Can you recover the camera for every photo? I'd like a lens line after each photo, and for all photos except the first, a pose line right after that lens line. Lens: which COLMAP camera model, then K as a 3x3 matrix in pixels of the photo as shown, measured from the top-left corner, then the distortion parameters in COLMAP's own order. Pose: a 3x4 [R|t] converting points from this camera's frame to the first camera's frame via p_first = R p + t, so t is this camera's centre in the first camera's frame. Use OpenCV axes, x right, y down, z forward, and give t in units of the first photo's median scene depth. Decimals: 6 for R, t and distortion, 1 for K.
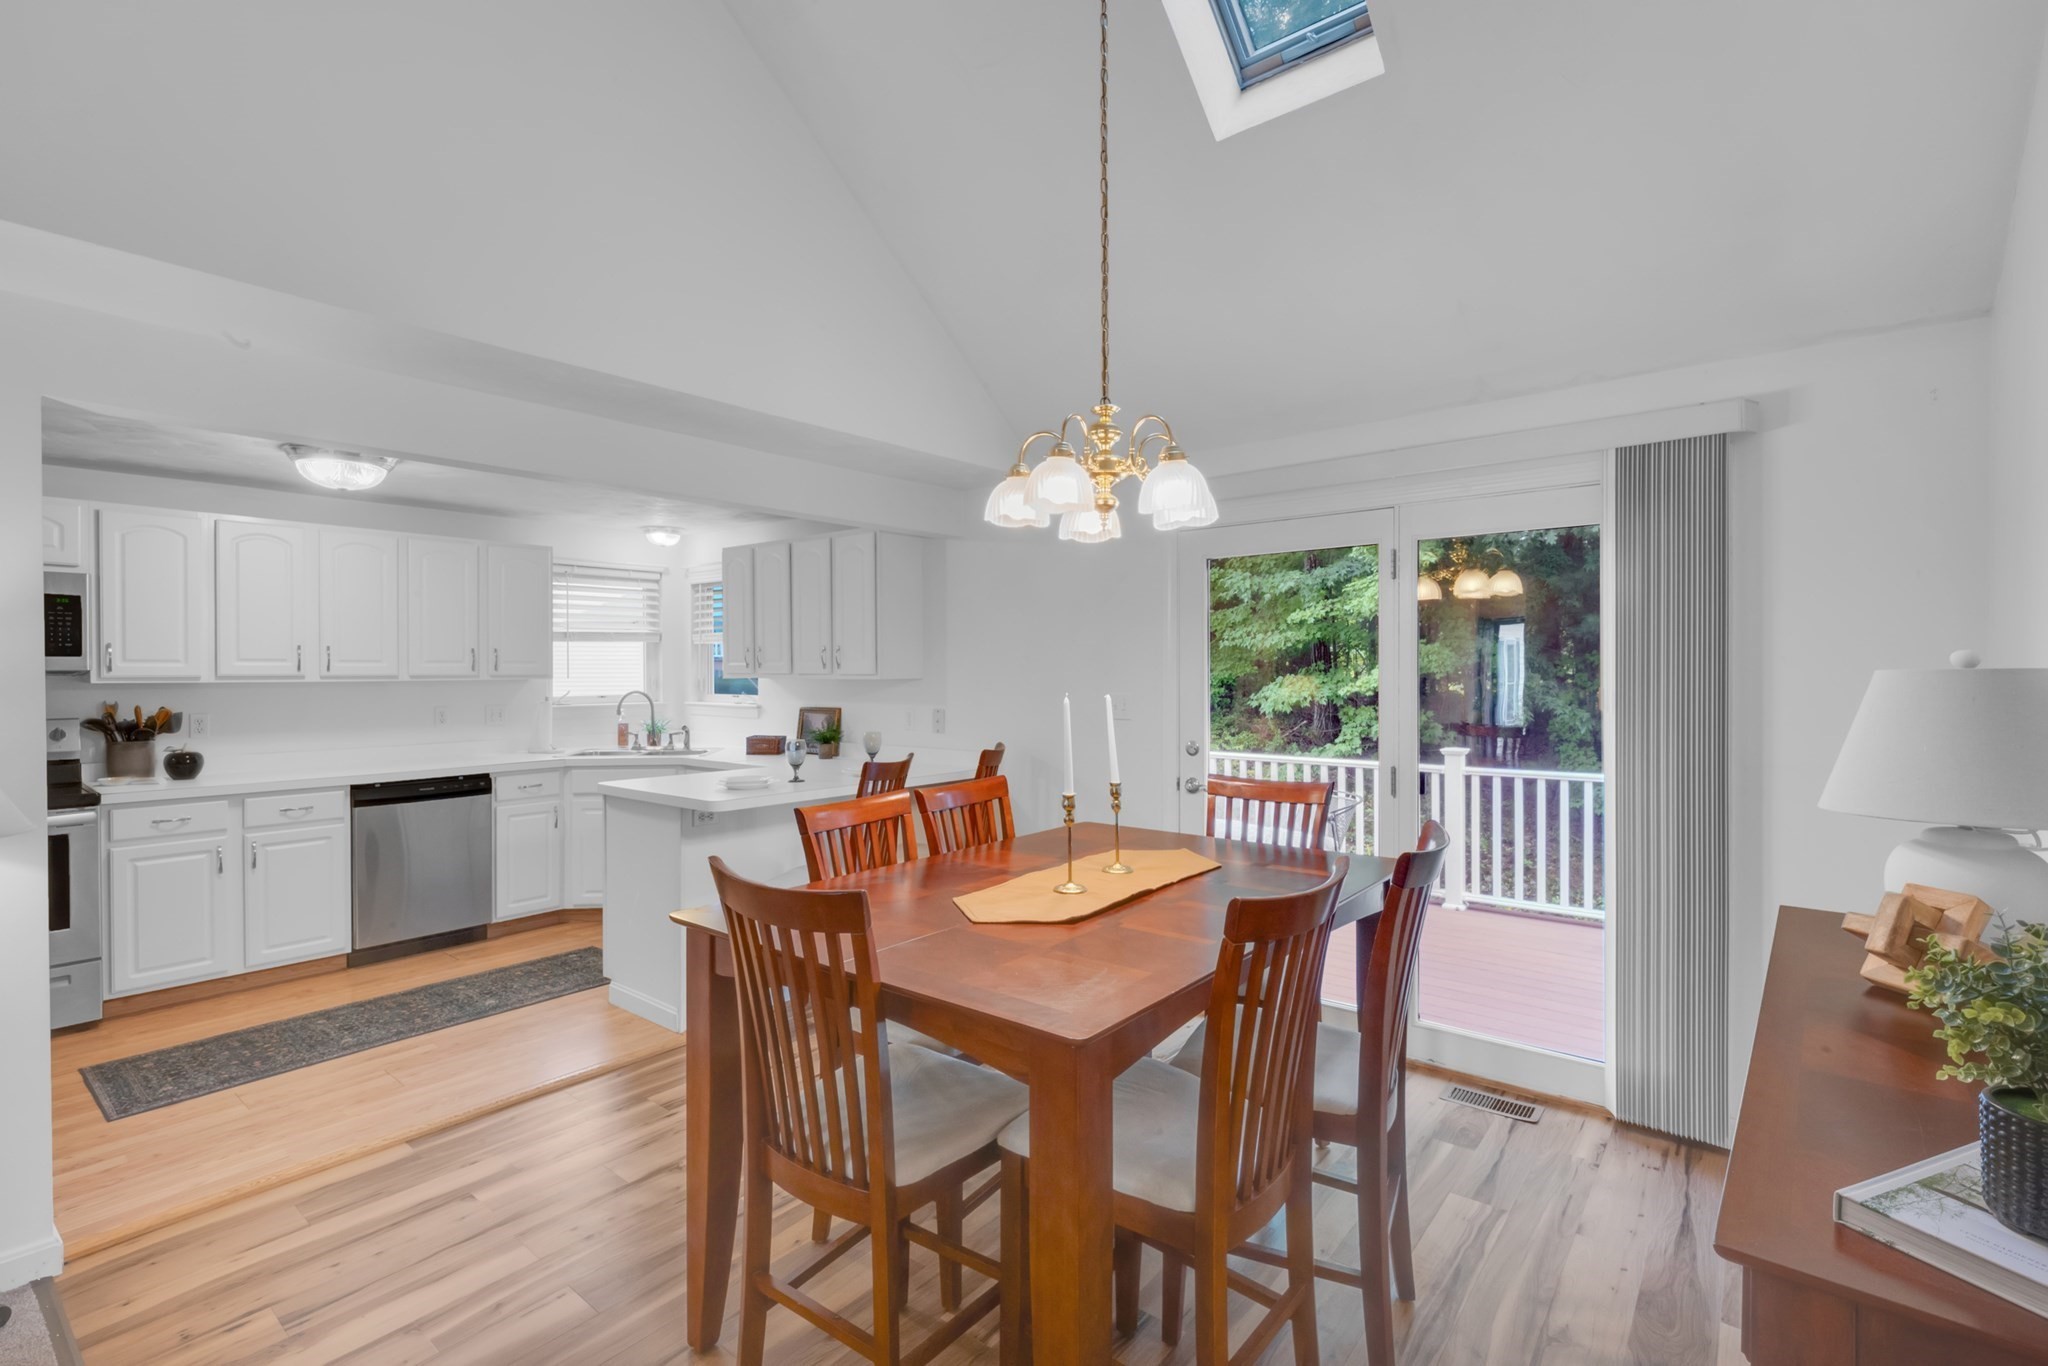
lens RADIAL K [[939.8, 0, 1020.5], [0, 939.8, 677.2], [0, 0, 1]] dist [-0.003471, 0.001357]
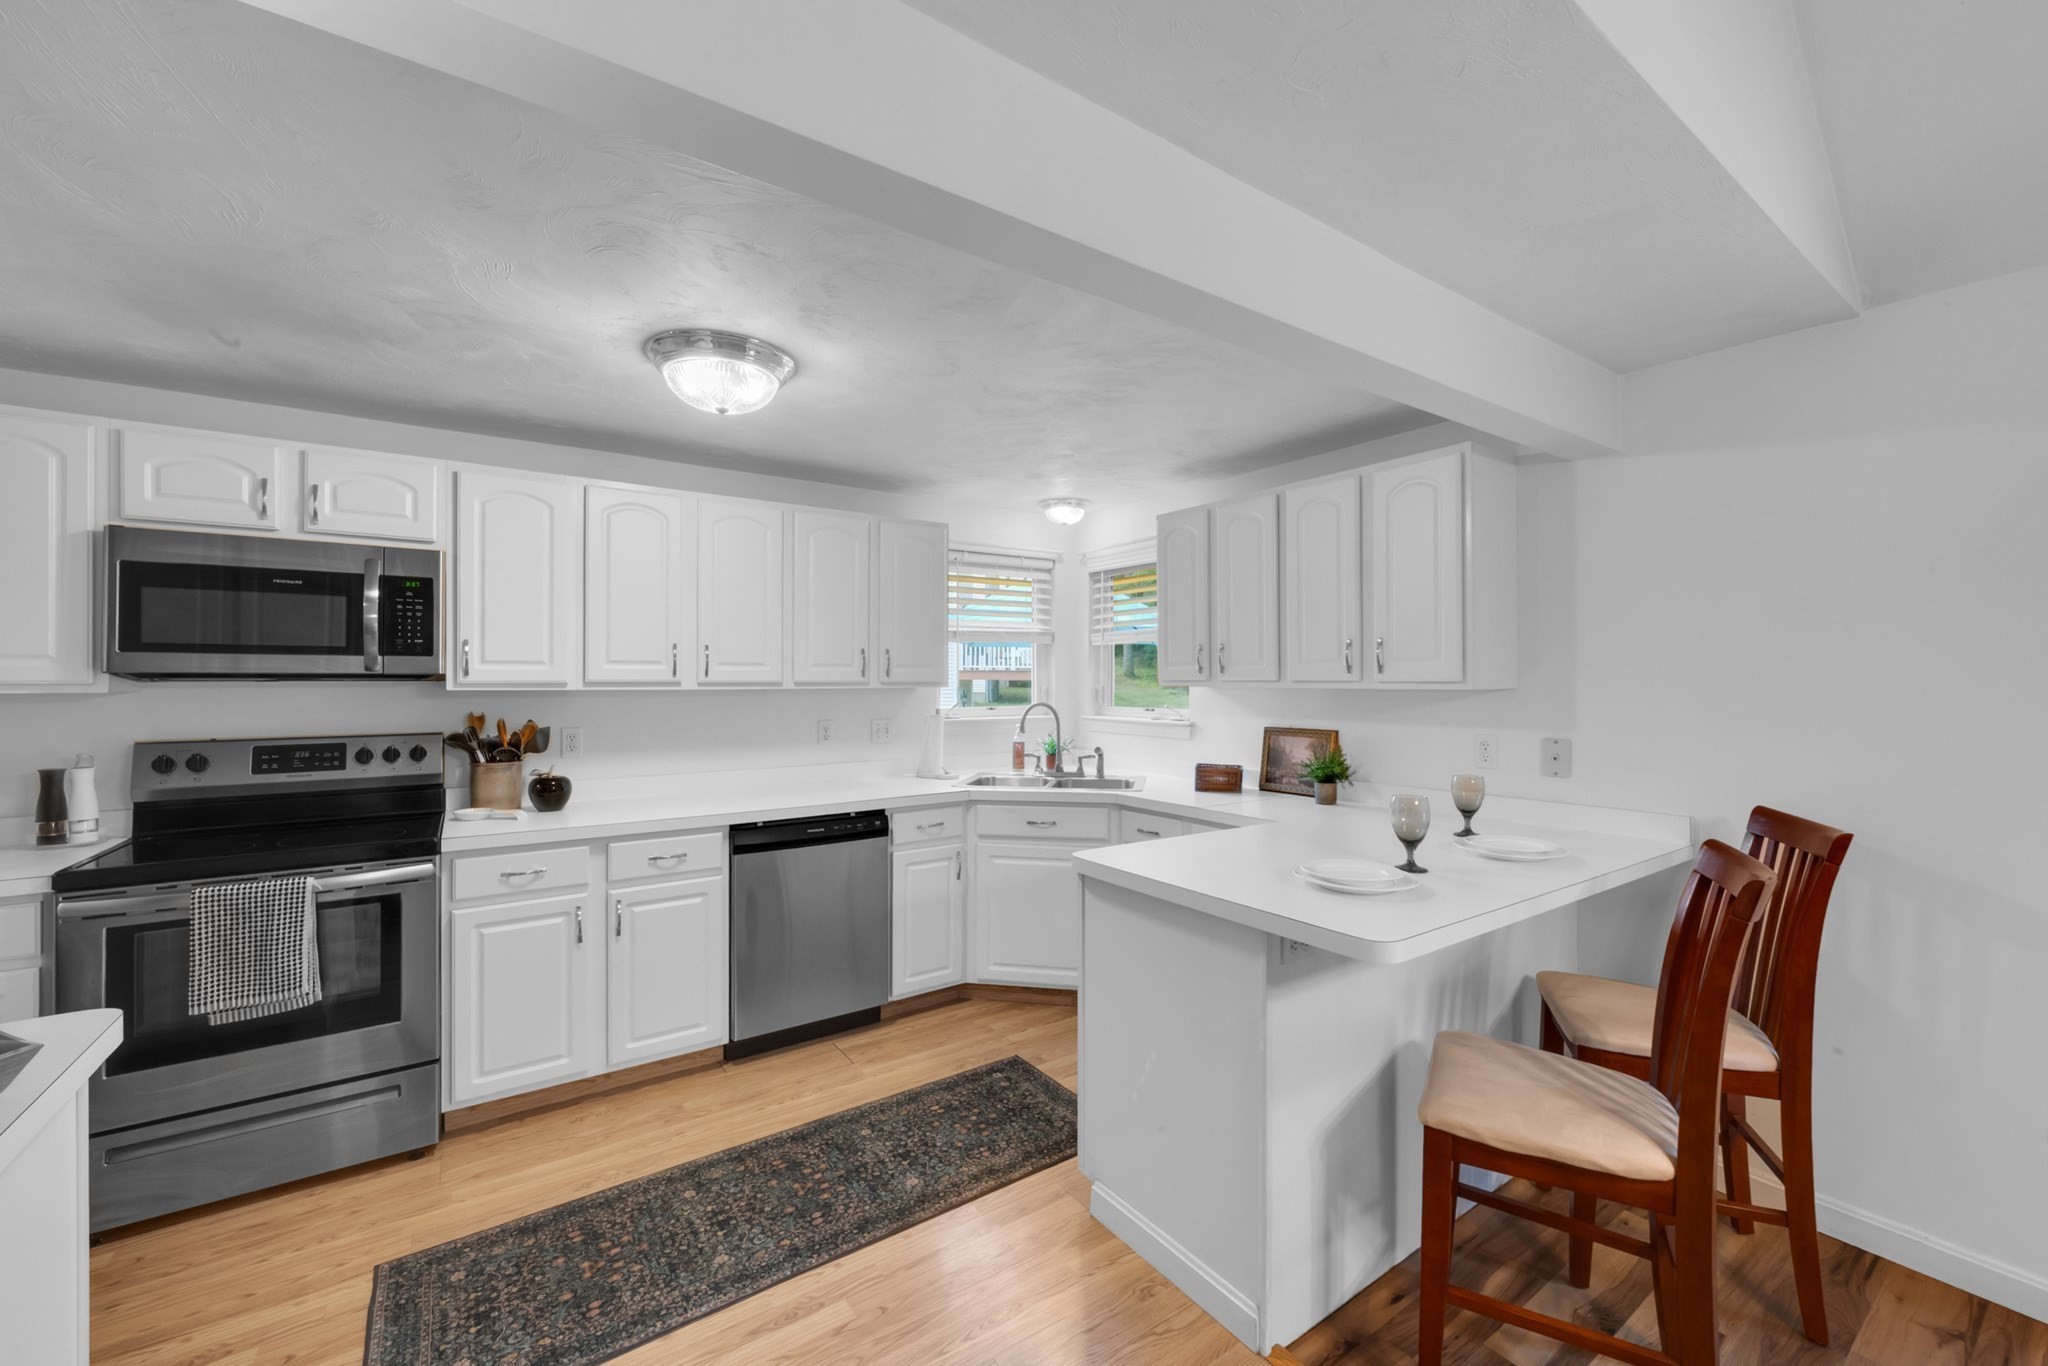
lens RADIAL K [[811.0, 0, 1021.4], [0, 811.0, 678.9], [0, 0, 1]] dist [-0.001040, -0.000129]
pose [[0.961920, 0.001376, -0.273327, -0.305142], [-0.003835, 0.999957, -0.008464, 0.000565], [0.273304, 0.009190, 0.961884, 0.428760]]
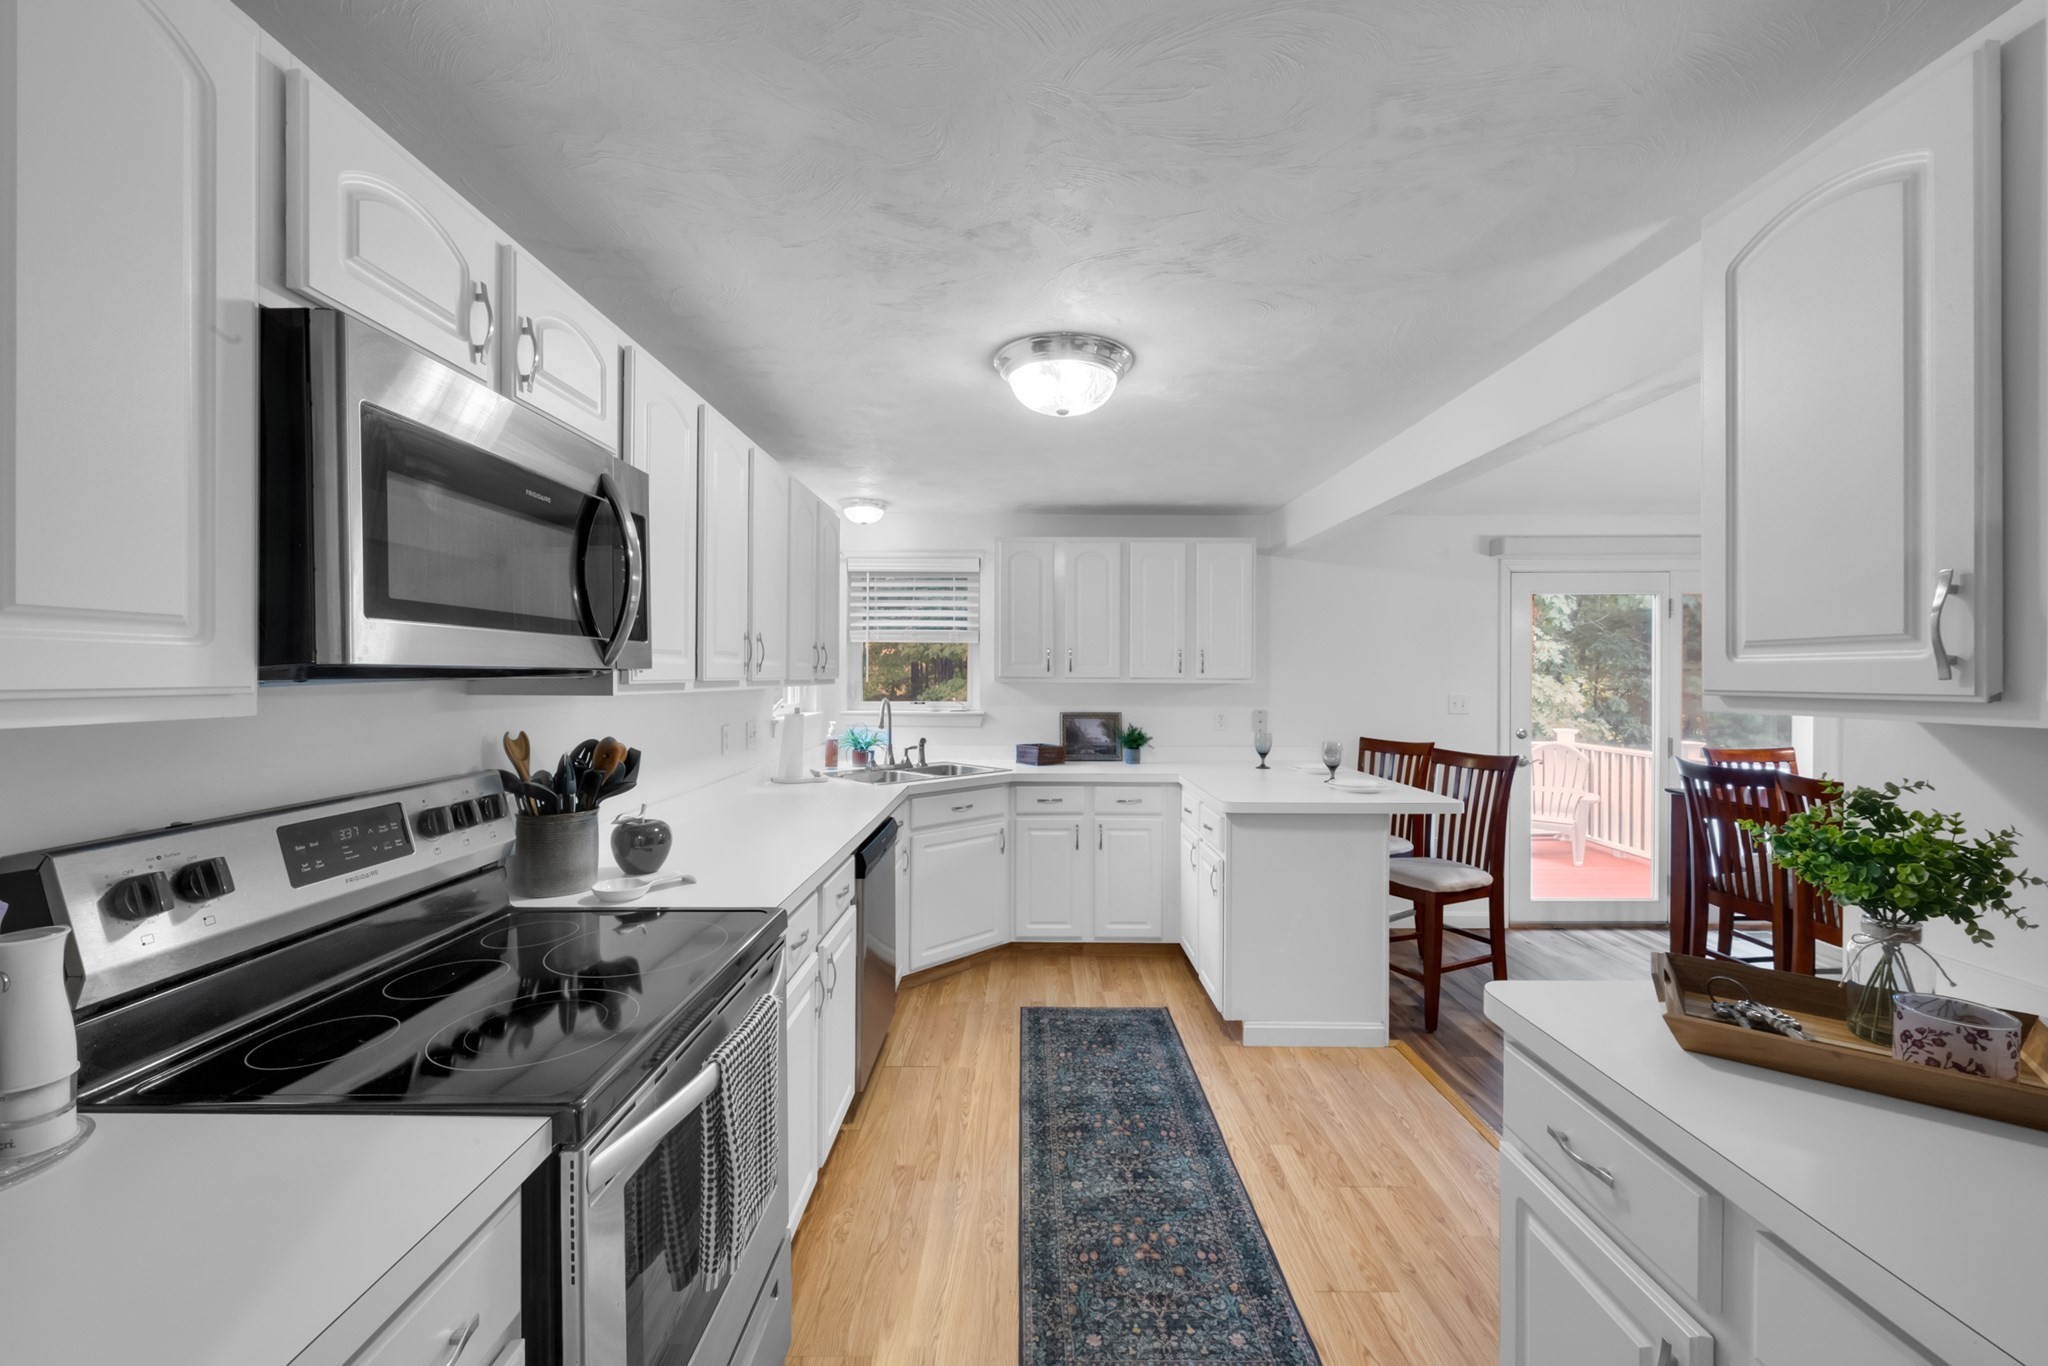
lens RADIAL K [[811.0, 0, 1021.8], [0, 811.0, 675.2], [0, 0, 1]] dist [-0.001040, -0.000129]
pose [[0.775036, 0.005164, 0.631896, -0.986885], [-0.002955, 0.999985, -0.004548, -0.002857], [-0.631910, 0.001658, 0.775040, 0.483318]]
